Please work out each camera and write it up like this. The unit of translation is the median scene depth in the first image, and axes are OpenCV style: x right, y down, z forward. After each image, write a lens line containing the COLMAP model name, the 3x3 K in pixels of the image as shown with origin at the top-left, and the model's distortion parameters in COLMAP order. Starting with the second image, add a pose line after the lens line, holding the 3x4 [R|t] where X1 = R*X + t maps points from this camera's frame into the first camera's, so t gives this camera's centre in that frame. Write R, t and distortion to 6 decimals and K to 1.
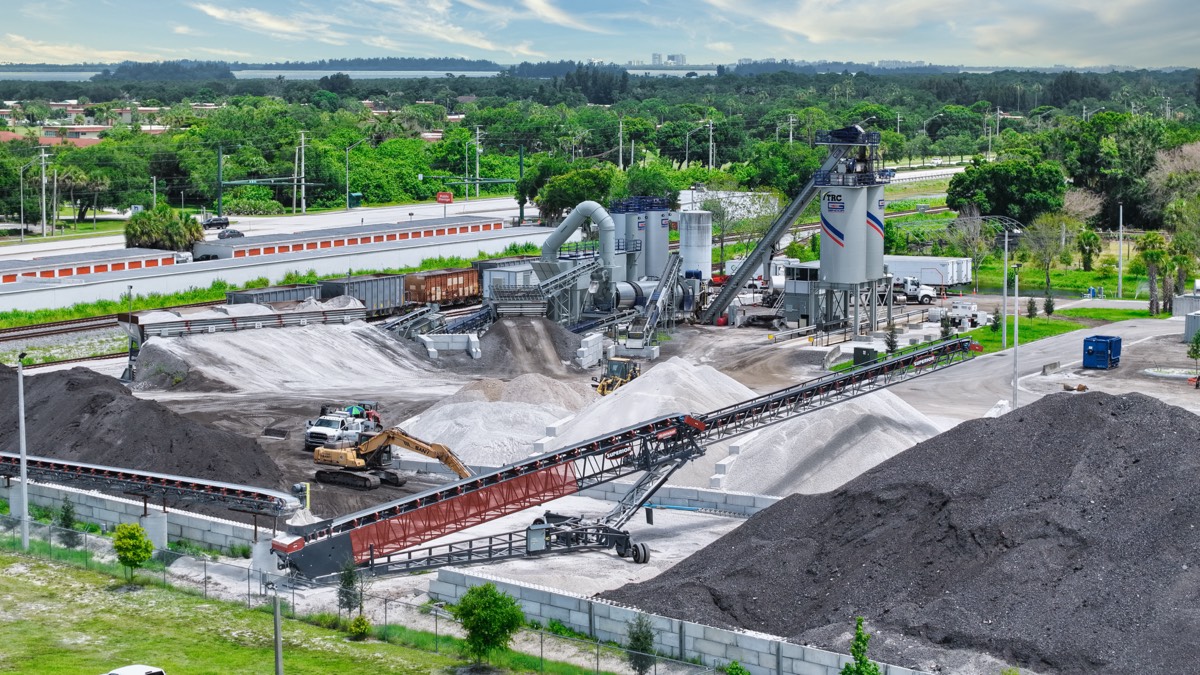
lens RADIAL K [[2496.8, 0, 598.8], [0, 2496.8, 333.4], [0, 0, 1]] dist [-0.147036, 0.000000]
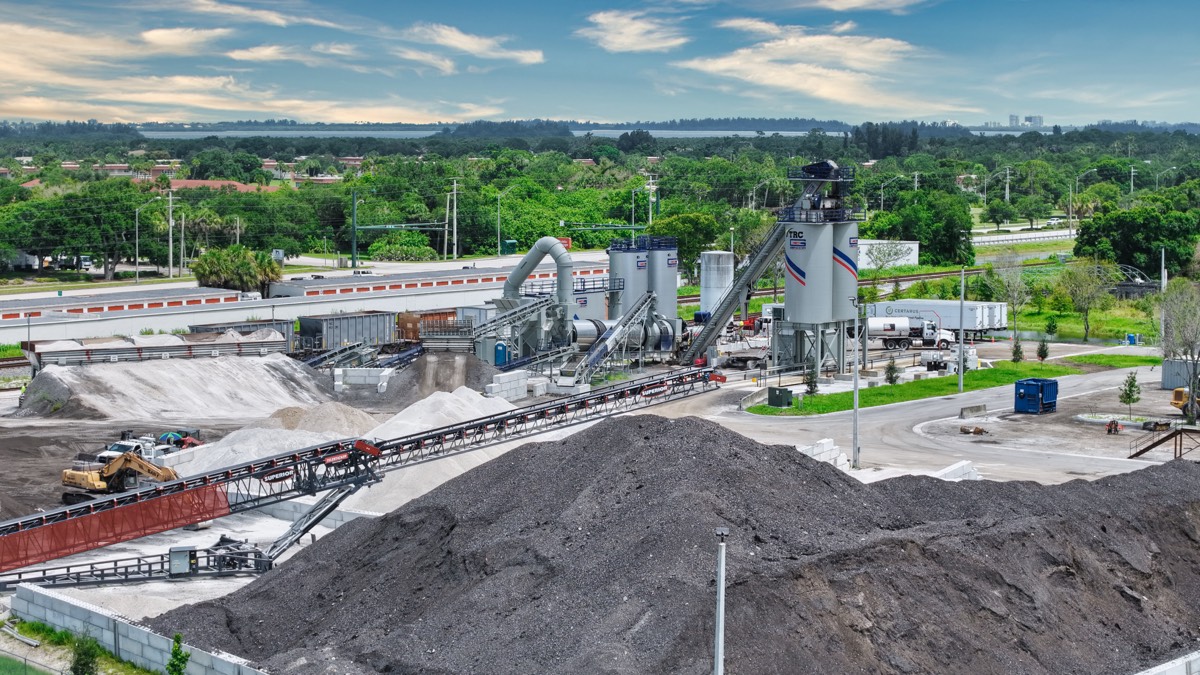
lens RADIAL K [[2496.8, 0, 601.4], [0, 2496.8, 338.7], [0, 0, 1]] dist [-0.147036, 0.000000]
pose [[0.989158, 0.011277, -0.146422, 0.161512], [-0.014582, 0.999662, -0.021522, 0.007831], [0.146130, 0.023424, 0.988988, 0.033595]]
